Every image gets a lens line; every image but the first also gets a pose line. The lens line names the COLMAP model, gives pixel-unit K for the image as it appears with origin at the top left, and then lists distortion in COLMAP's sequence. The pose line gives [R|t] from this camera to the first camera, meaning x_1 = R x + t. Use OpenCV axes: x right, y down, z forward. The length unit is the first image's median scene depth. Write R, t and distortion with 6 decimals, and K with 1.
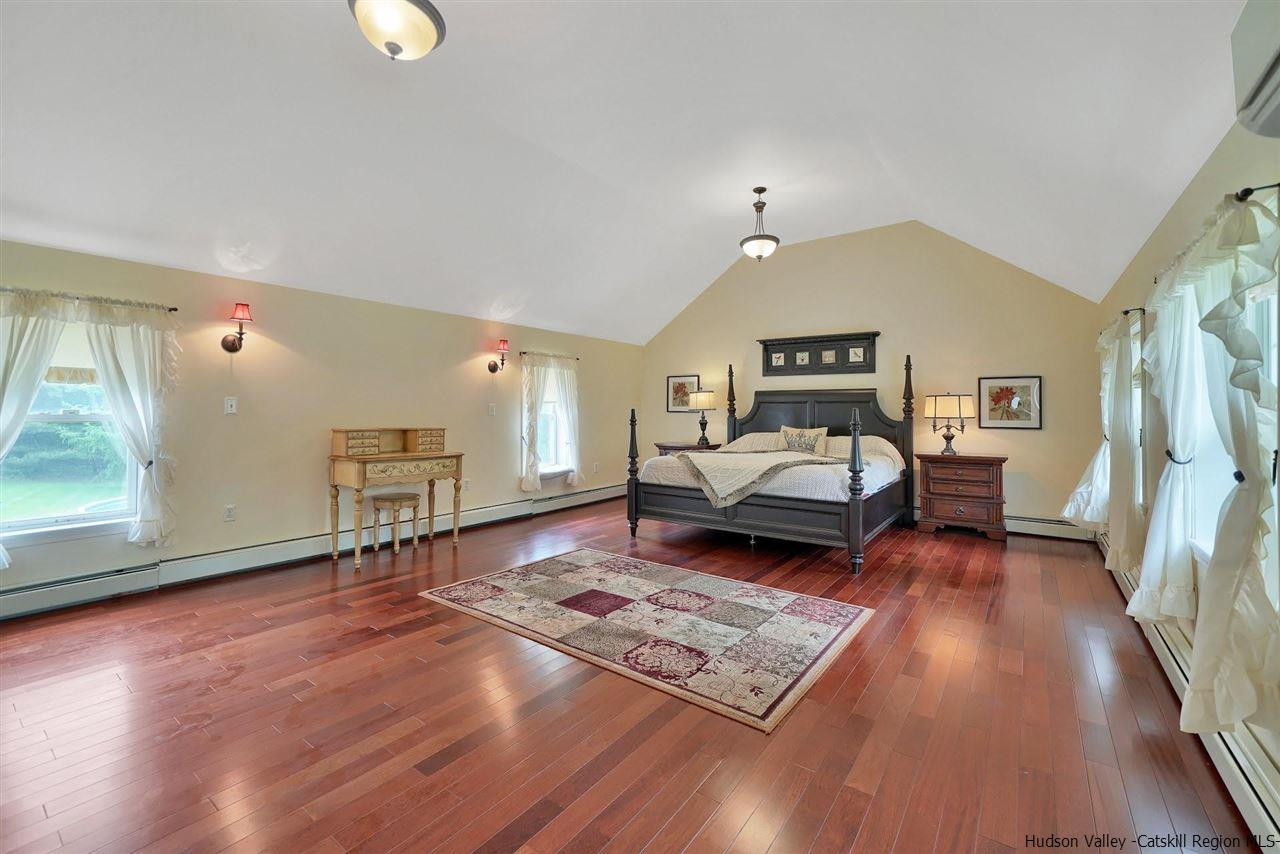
lens RADIAL K [[518.3, 0, 624.2], [0, 518.3, 401.1], [0, 0, 1]] dist [-0.004168, 0.001488]
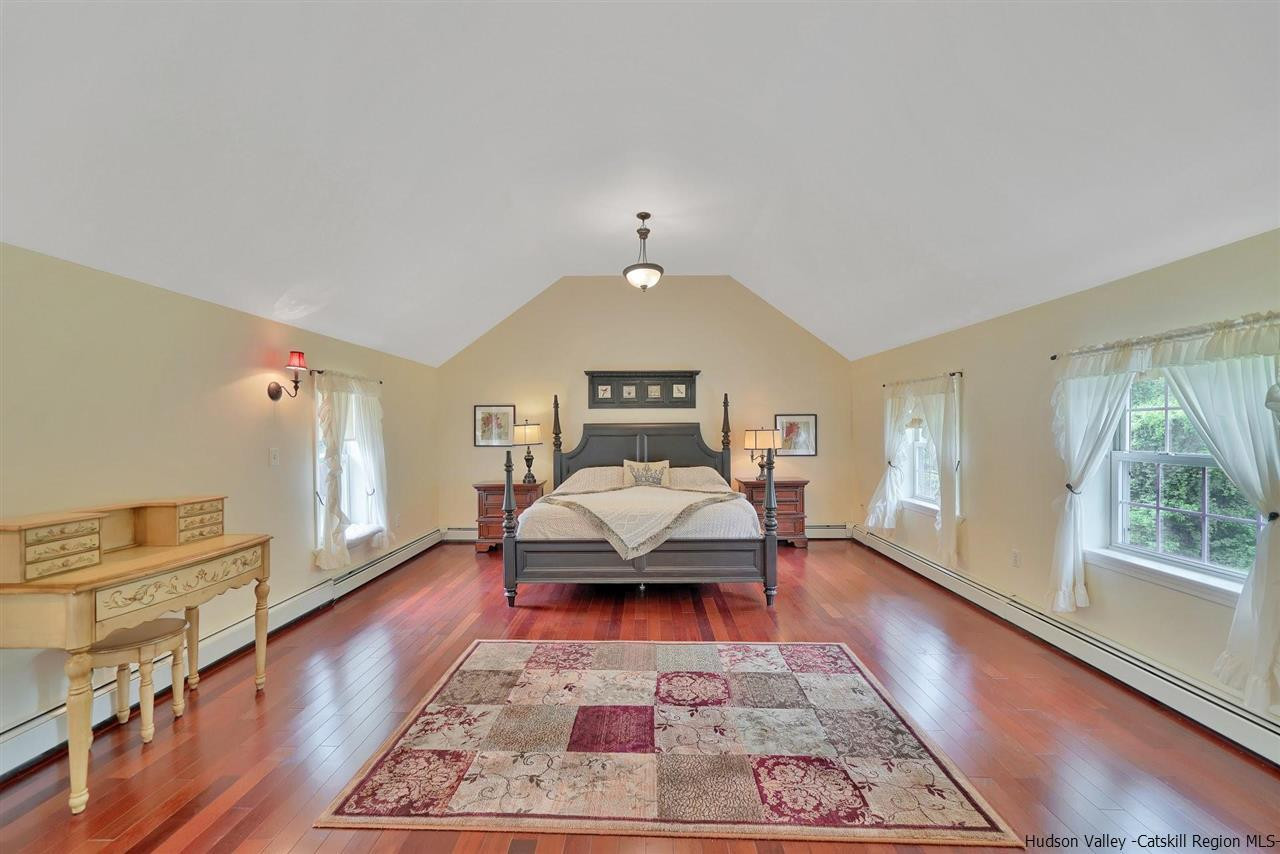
lens RADIAL K [[494.0, 0, 635.3], [0, 494.0, 433.4], [0, 0, 1]] dist [-0.010855, 0.002473]
pose [[0.820052, -0.014186, 0.572113, -0.275572], [0.001591, 0.999745, 0.022509, -0.030903], [-0.572286, -0.017548, 0.819866, 0.267342]]
